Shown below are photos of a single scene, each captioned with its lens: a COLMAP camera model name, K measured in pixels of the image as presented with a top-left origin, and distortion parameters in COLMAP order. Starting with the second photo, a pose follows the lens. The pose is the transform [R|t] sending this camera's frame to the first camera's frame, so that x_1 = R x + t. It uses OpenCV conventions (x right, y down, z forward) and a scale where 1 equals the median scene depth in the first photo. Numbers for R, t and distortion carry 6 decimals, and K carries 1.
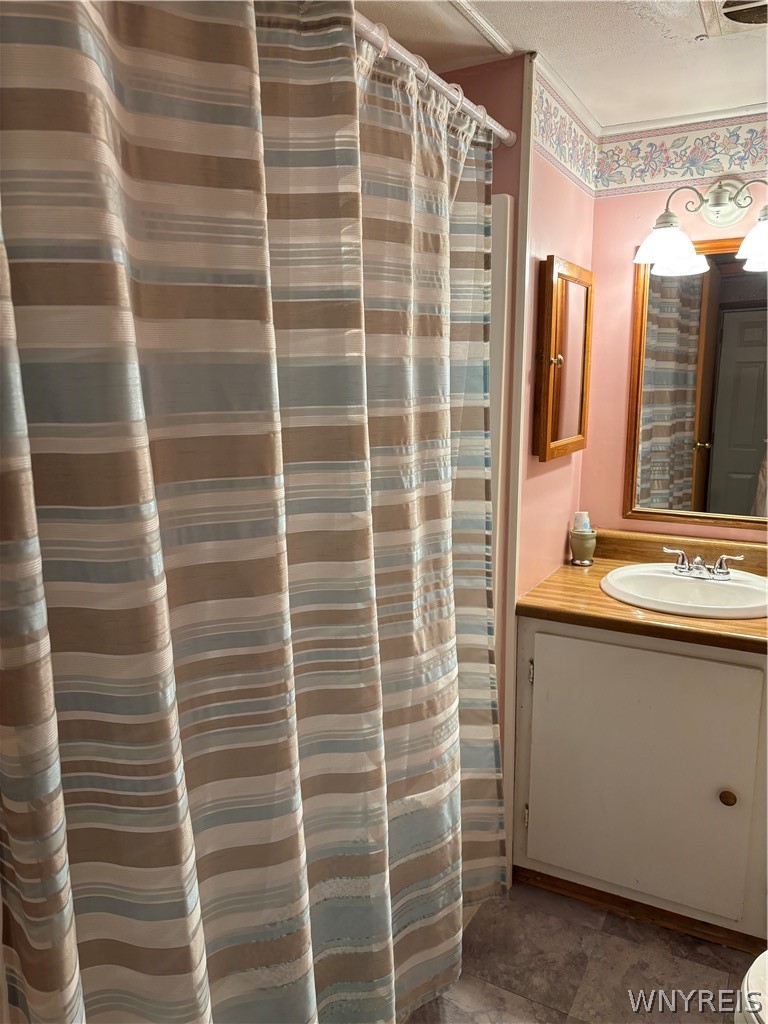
lens RADIAL K [[818.5, 0, 385.4], [0, 818.5, 520.0], [0, 0, 1]] dist [0.046566, -0.000926]
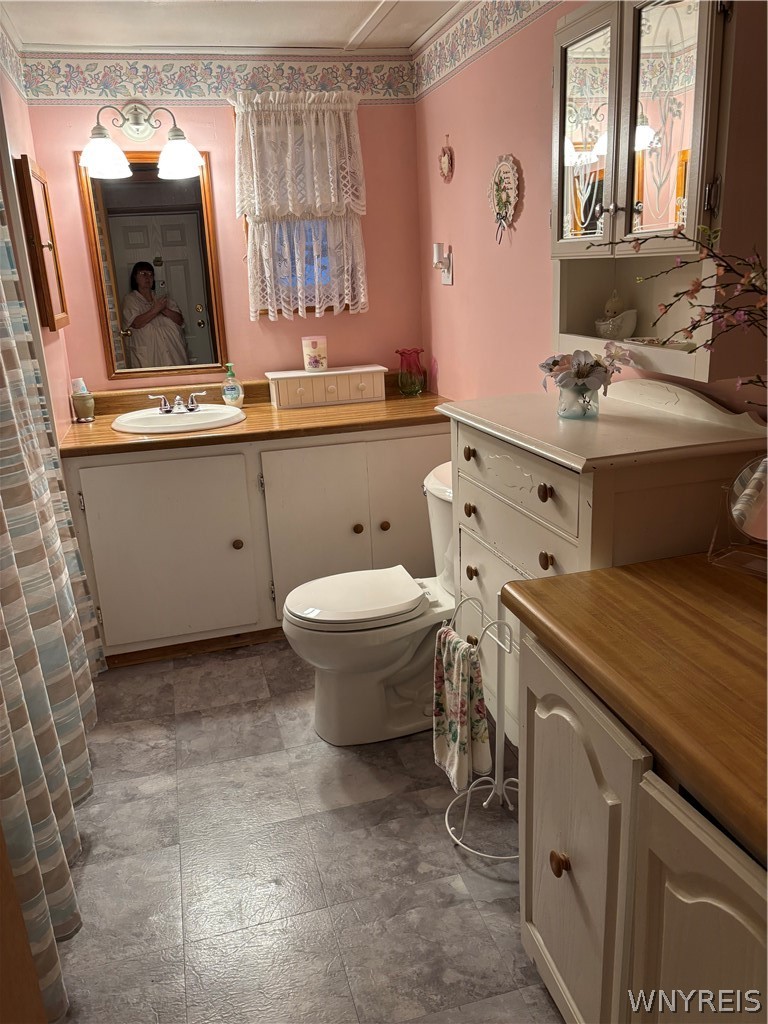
lens RADIAL K [[818.5, 0, 385.4], [0, 818.5, 520.0], [0, 0, 1]] dist [0.046566, -0.000926]
pose [[0.736107, -0.229009, 0.636947, -0.281447], [0.166723, 0.973377, 0.157291, 0.088340], [-0.656011, -0.009590, 0.754690, -0.251808]]
